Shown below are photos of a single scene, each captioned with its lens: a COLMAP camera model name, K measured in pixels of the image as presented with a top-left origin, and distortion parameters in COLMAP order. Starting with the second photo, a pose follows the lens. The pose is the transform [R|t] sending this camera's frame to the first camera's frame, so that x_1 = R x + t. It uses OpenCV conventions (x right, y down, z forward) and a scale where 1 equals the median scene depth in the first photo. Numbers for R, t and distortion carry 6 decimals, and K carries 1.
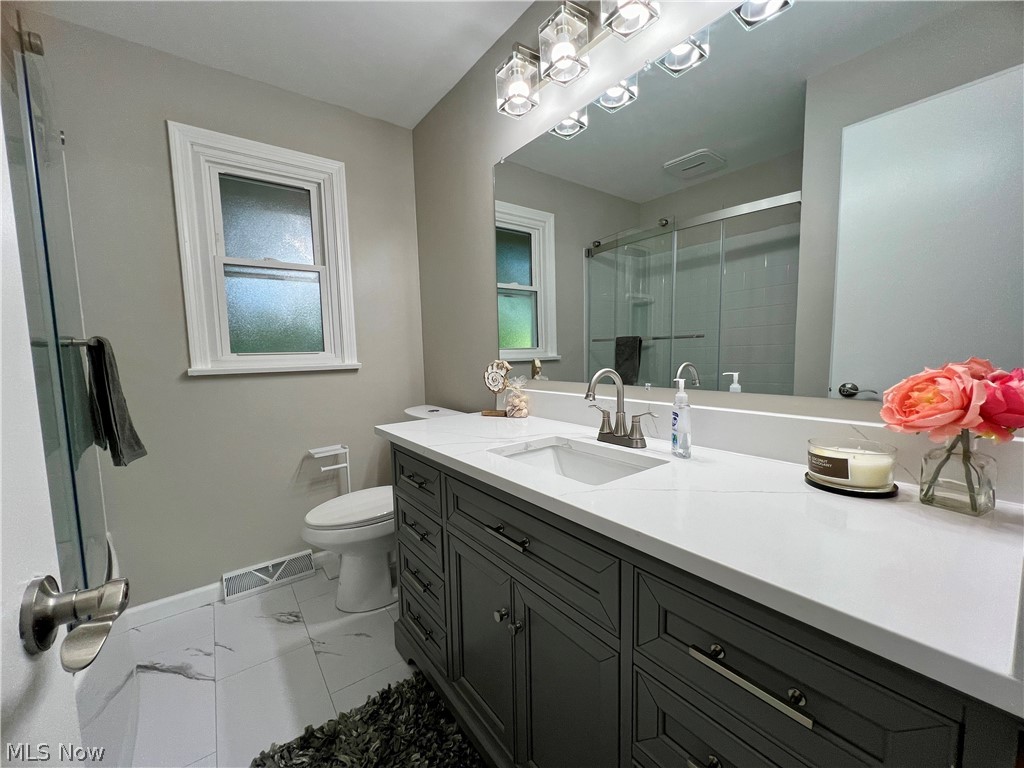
lens RADIAL K [[415.8, 0, 513.1], [0, 415.8, 385.4], [0, 0, 1]] dist [0.001256, 0.000188]
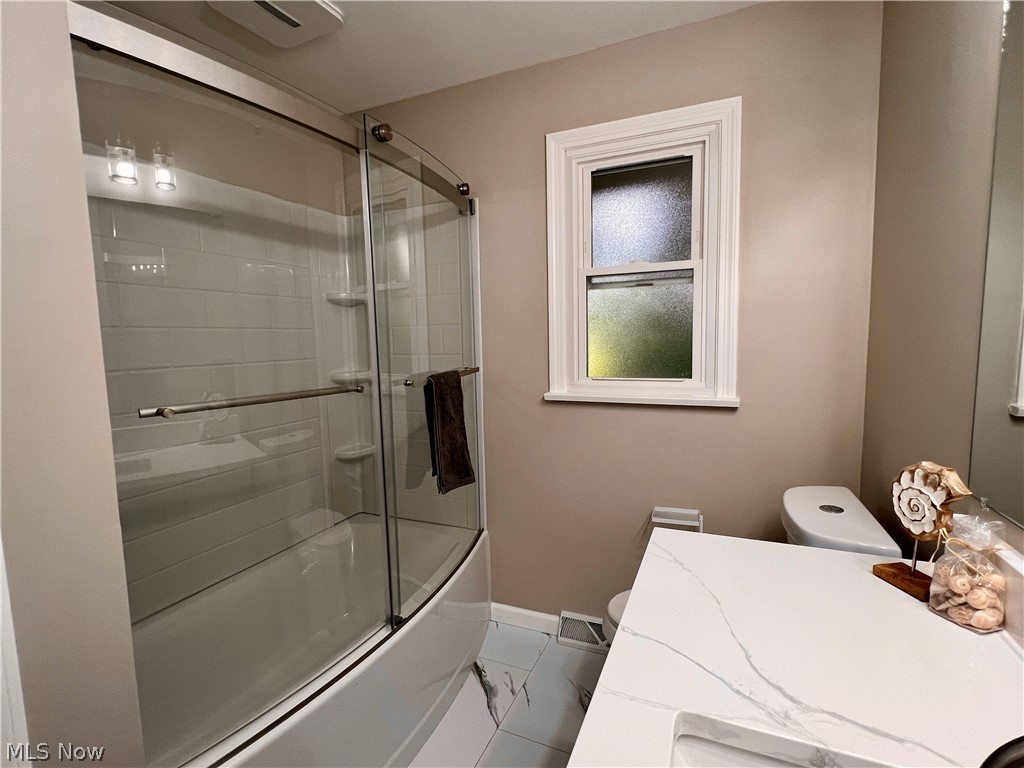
lens RADIAL K [[493.7, 0, 511.3], [0, 493.7, 389.4], [0, 0, 1]] dist [-0.003590, 0.000663]
pose [[0.485120, 0.108689, -0.867667, 0.169862], [-0.065001, 0.993982, 0.088169, -0.142239], [0.872028, 0.013627, 0.489266, 0.366297]]
